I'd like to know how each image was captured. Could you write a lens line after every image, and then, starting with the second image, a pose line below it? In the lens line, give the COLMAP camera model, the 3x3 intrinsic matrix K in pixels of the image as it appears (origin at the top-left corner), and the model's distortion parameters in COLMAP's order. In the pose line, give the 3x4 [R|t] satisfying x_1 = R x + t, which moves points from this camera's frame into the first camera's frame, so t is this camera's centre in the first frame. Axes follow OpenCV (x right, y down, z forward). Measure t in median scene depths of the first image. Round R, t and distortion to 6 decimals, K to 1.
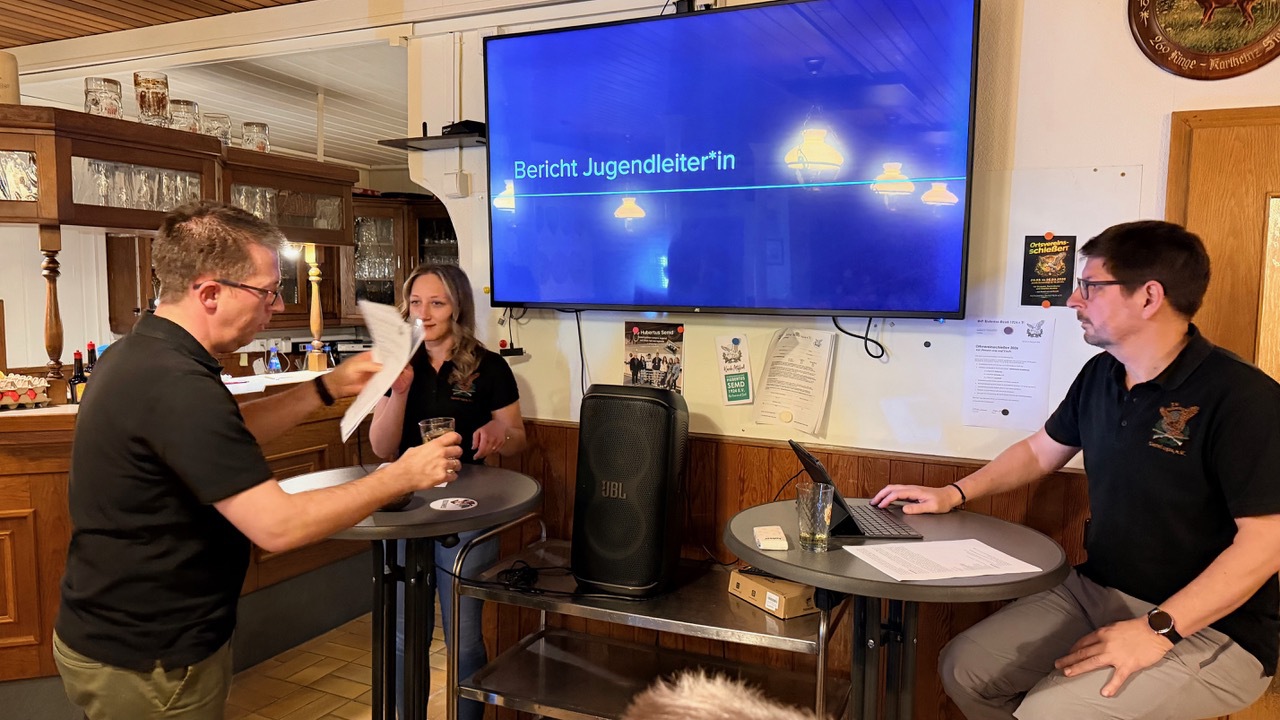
lens RADIAL K [[876.1, 0, 639.9], [0, 876.1, 372.3], [0, 0, 1]] dist [0.099553, -0.000585]
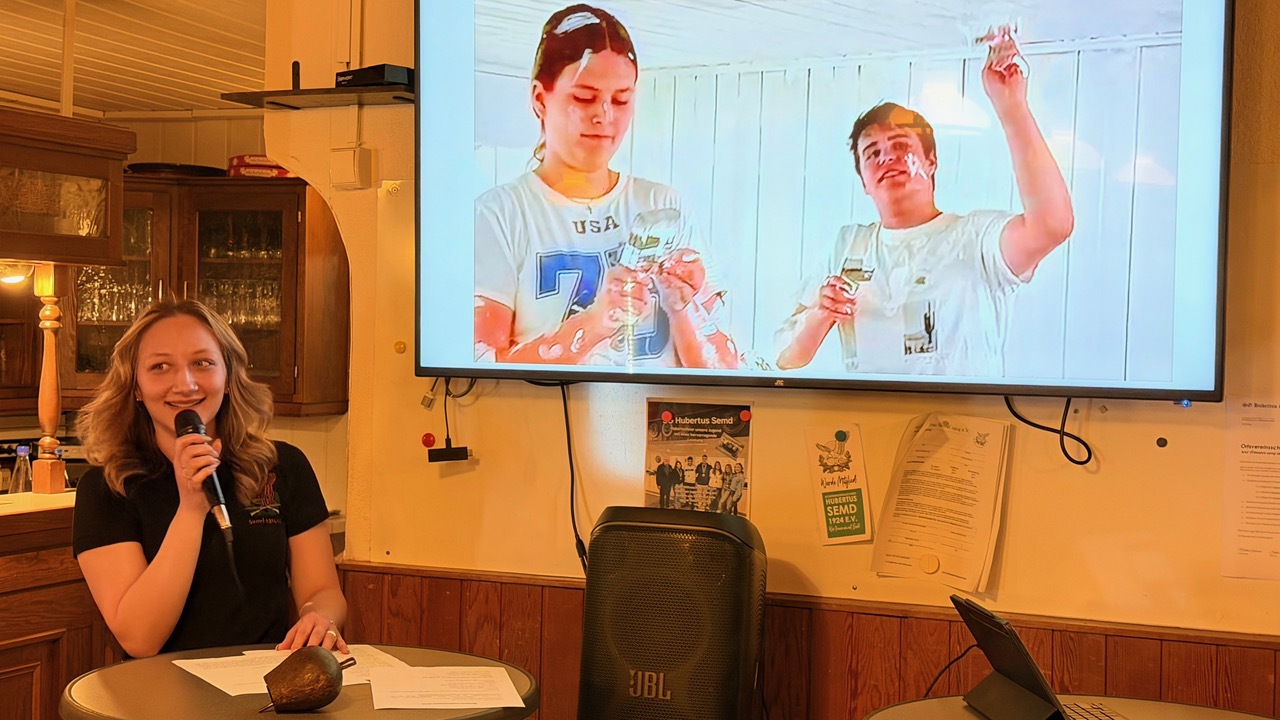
lens RADIAL K [[1758.8, 0, 638.9], [0, 1758.8, 354.6], [0, 0, 1]] dist [0.111954, 0.000000]
pose [[0.998862, 0.005166, 0.047410, -0.080331], [-0.001084, 0.996319, -0.085719, 0.011587], [-0.047678, 0.085570, 0.995191, -0.175397]]
